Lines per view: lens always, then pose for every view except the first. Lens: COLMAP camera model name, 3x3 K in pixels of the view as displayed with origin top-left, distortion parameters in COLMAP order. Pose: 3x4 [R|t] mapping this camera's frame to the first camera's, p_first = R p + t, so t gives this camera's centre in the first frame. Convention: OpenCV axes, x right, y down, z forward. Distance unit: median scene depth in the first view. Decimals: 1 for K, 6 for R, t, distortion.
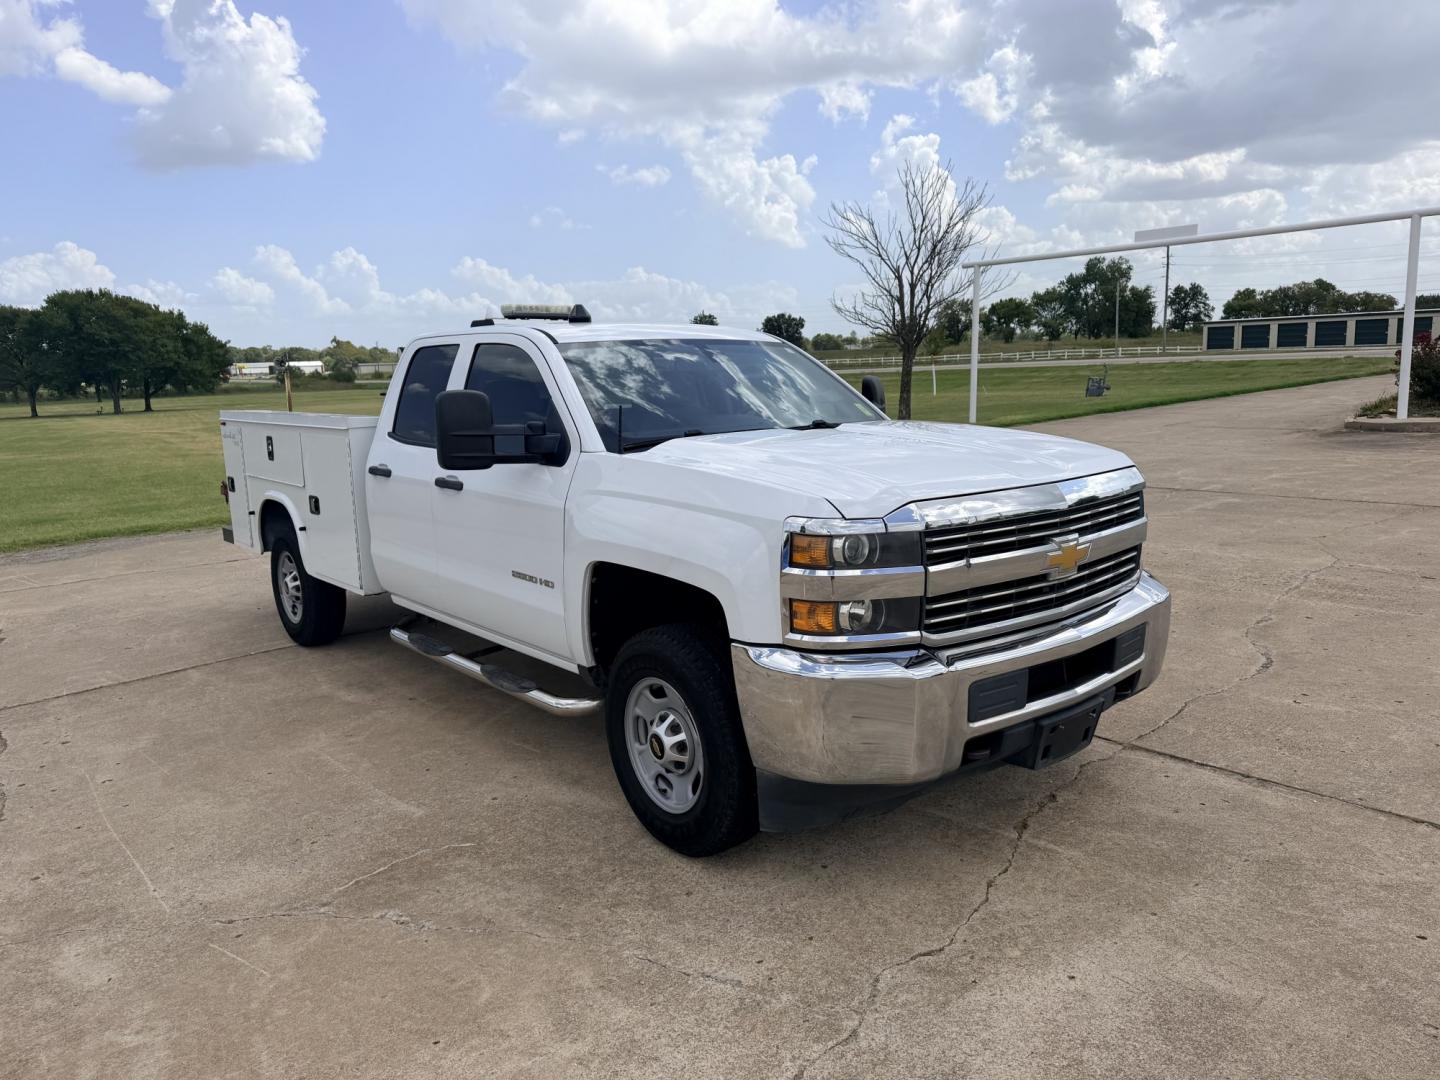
lens RADIAL K [[1001.5, 0, 724.0], [0, 1001.5, 536.8], [0, 0, 1]] dist [0.030349, -0.043758]
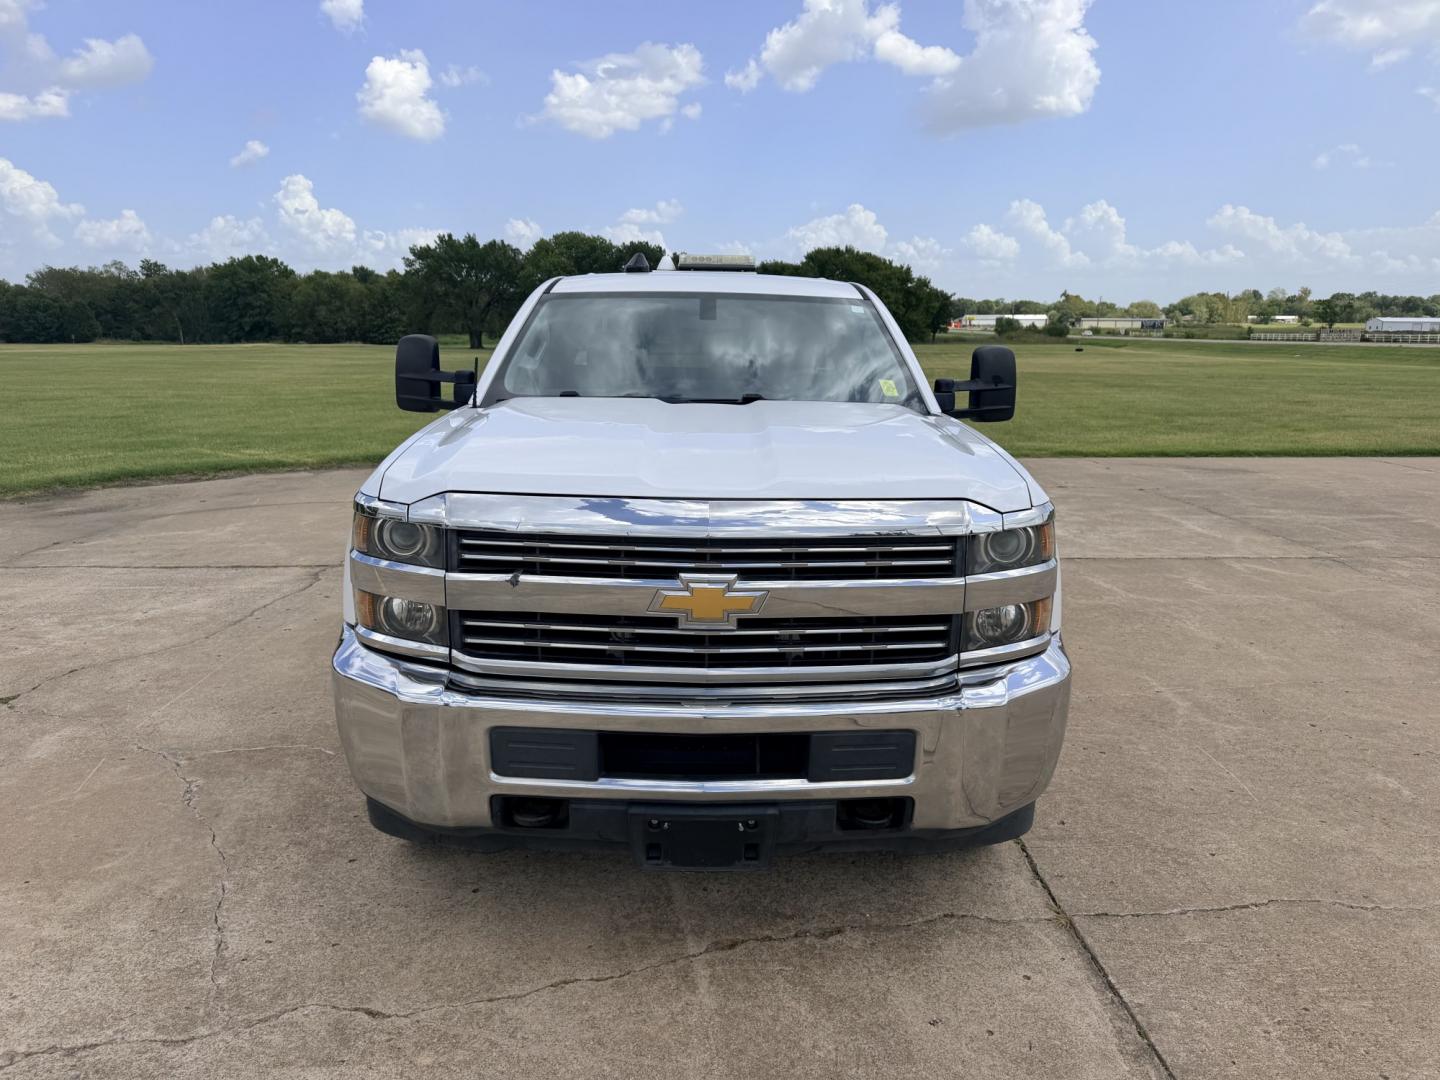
lens RADIAL K [[1005.7, 0, 720.0], [0, 1005.7, 540.0], [0, 0, 1]] dist [0.004034, -0.002759]
pose [[0.772004, 0.163677, -0.614182, 0.646652], [-0.135171, 0.986450, 0.092980, -0.076202], [0.621078, 0.011238, 0.783668, 0.364573]]
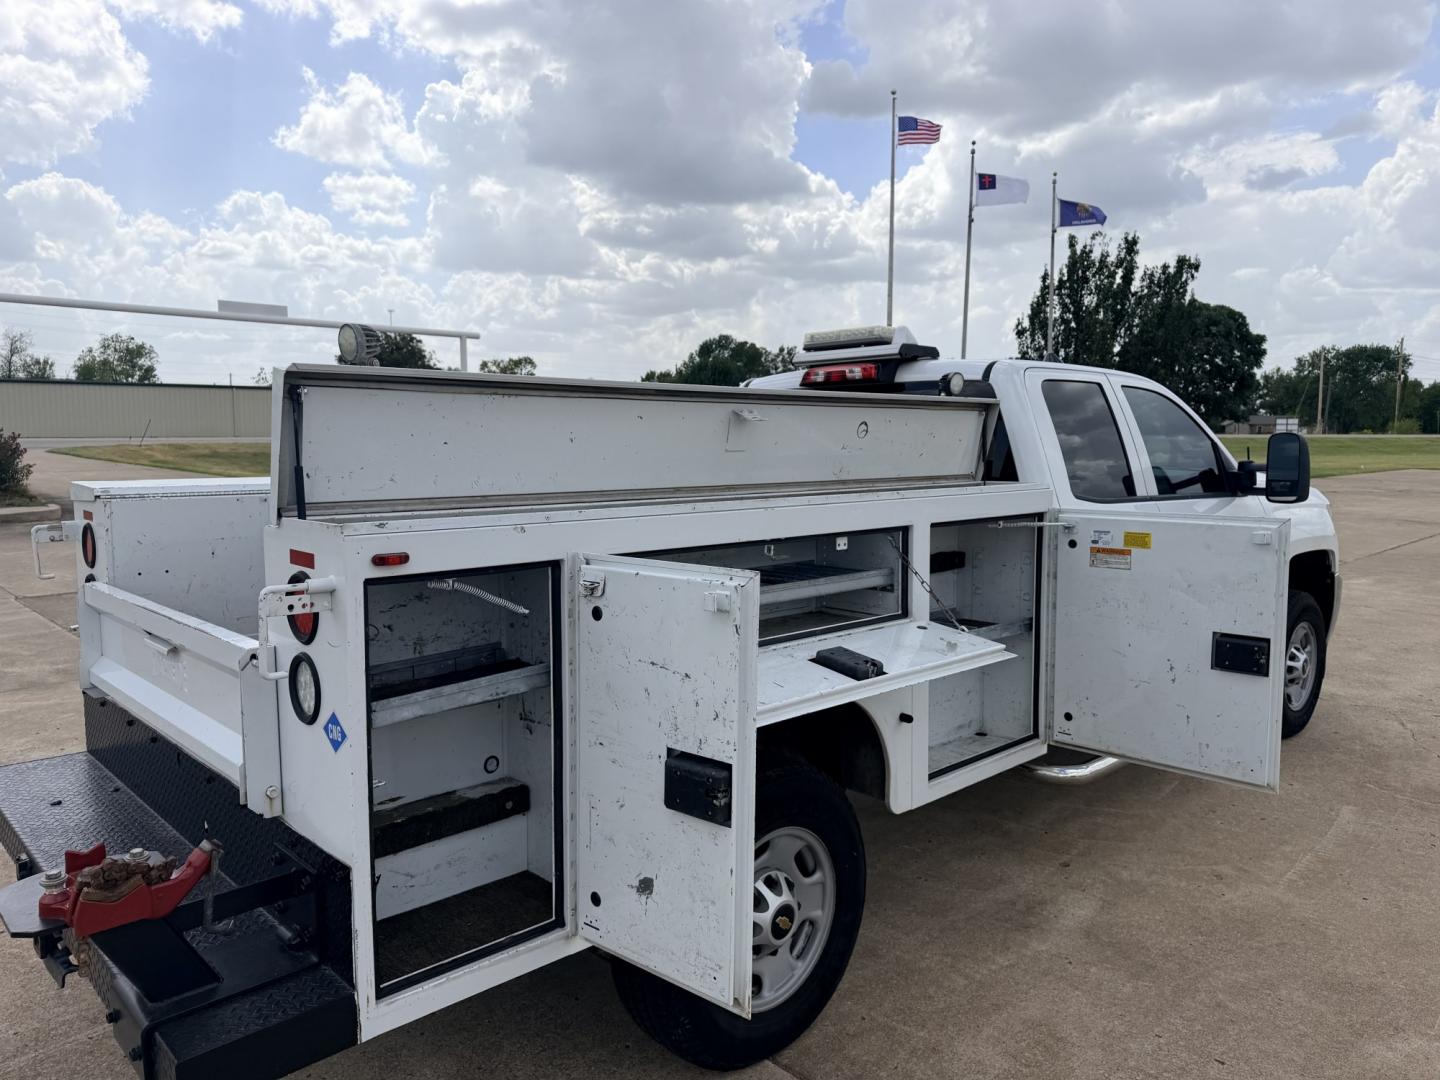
lens RADIAL K [[1001.5, 0, 724.0], [0, 1001.5, 536.8], [0, 0, 1]] dist [0.030349, -0.043758]
pose [[-0.055823, -0.065977, 0.996258, -1.338706], [0.164548, 0.983562, 0.074357, -0.216677], [-0.984788, 0.168083, -0.044049, 1.656466]]
